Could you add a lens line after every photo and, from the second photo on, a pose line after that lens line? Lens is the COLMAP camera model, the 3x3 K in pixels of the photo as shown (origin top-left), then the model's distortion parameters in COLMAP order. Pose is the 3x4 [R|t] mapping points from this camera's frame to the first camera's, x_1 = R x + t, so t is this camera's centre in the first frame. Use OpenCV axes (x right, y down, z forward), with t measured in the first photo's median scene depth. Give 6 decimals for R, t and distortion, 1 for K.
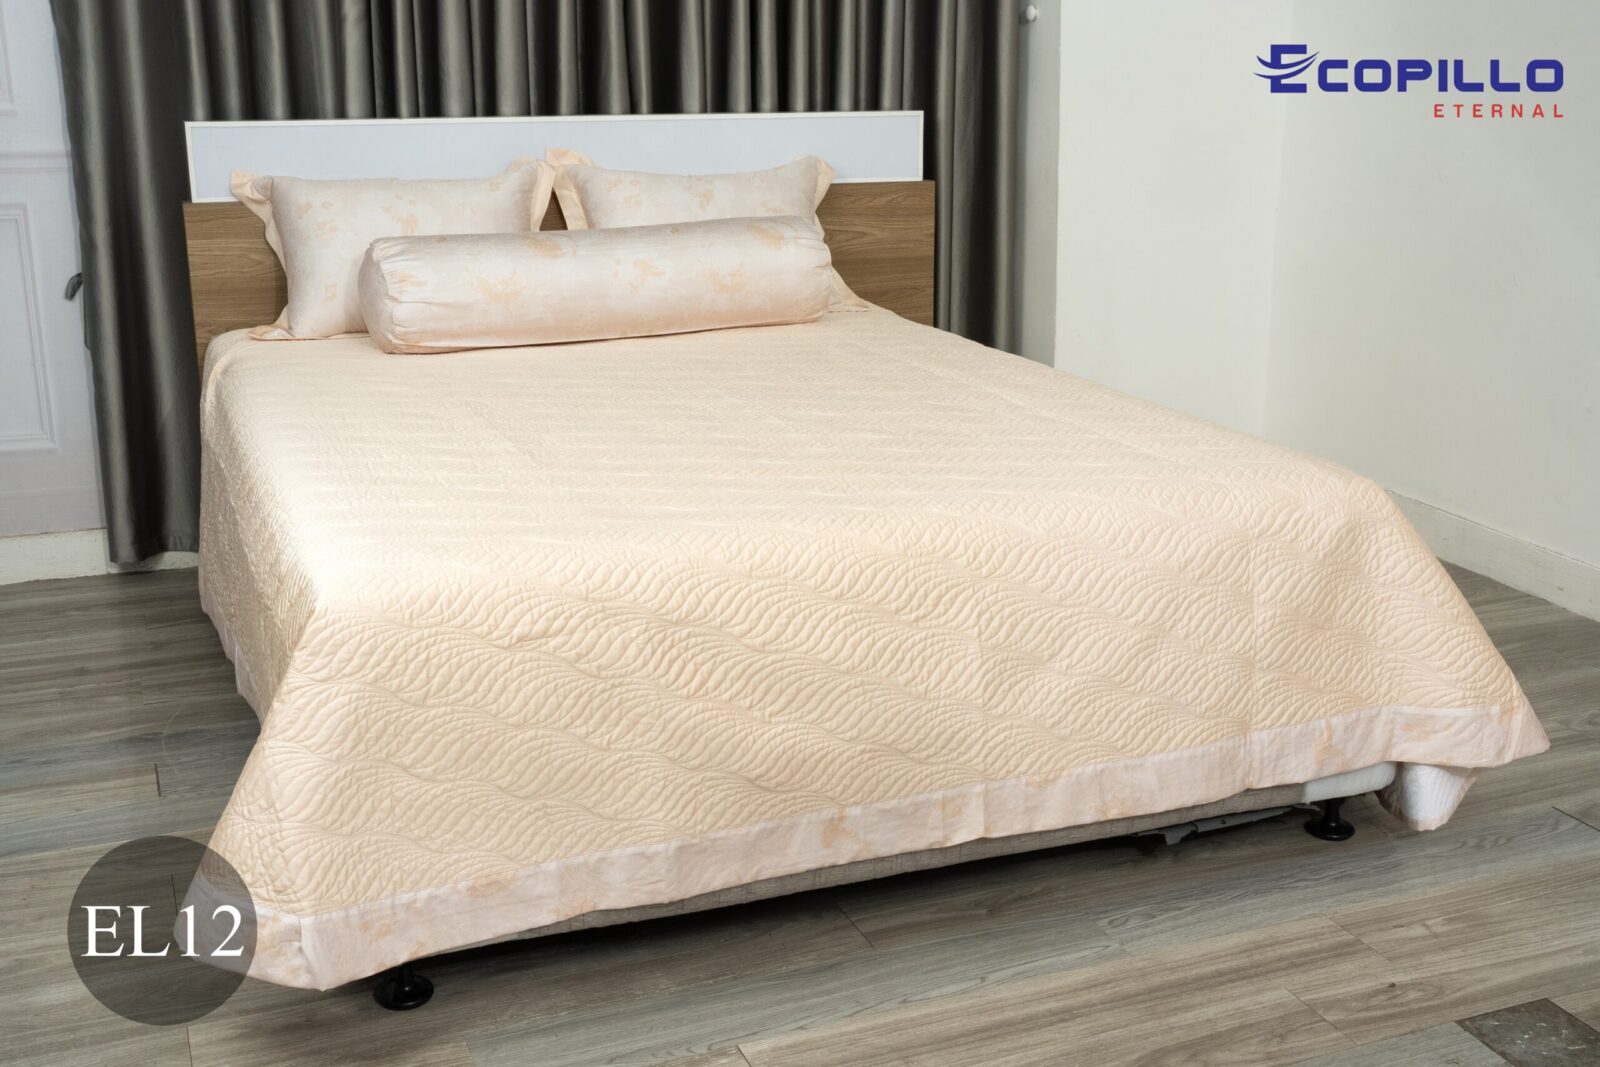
lens RADIAL K [[1755.6, 0, 796.6], [0, 1755.6, 537.6], [0, 0, 1]] dist [0.023077, 0.000000]
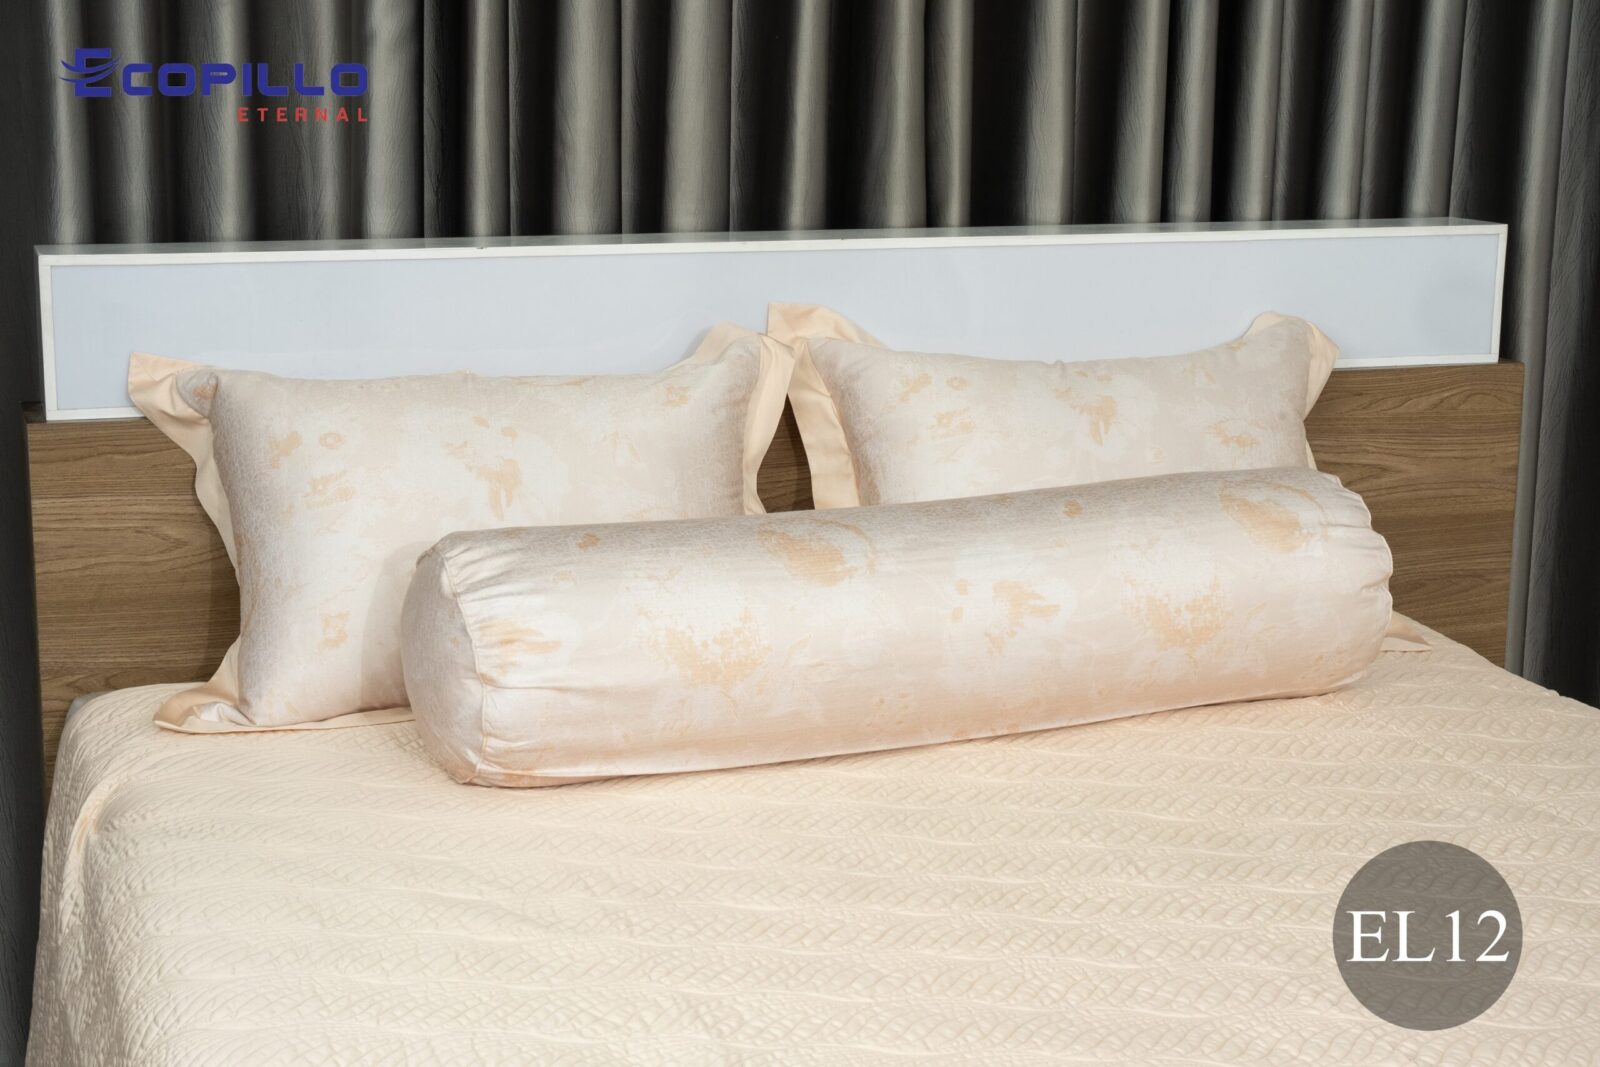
lens RADIAL K [[2537.7, 0, 802.3], [0, 2537.7, 530.2], [0, 0, 1]] dist [0.034716, 0.000000]
pose [[0.999450, 0.022008, -0.024788, -0.120230], [-0.023320, 0.998271, -0.053958, -0.127346], [0.023557, 0.054507, 0.998235, 0.317235]]
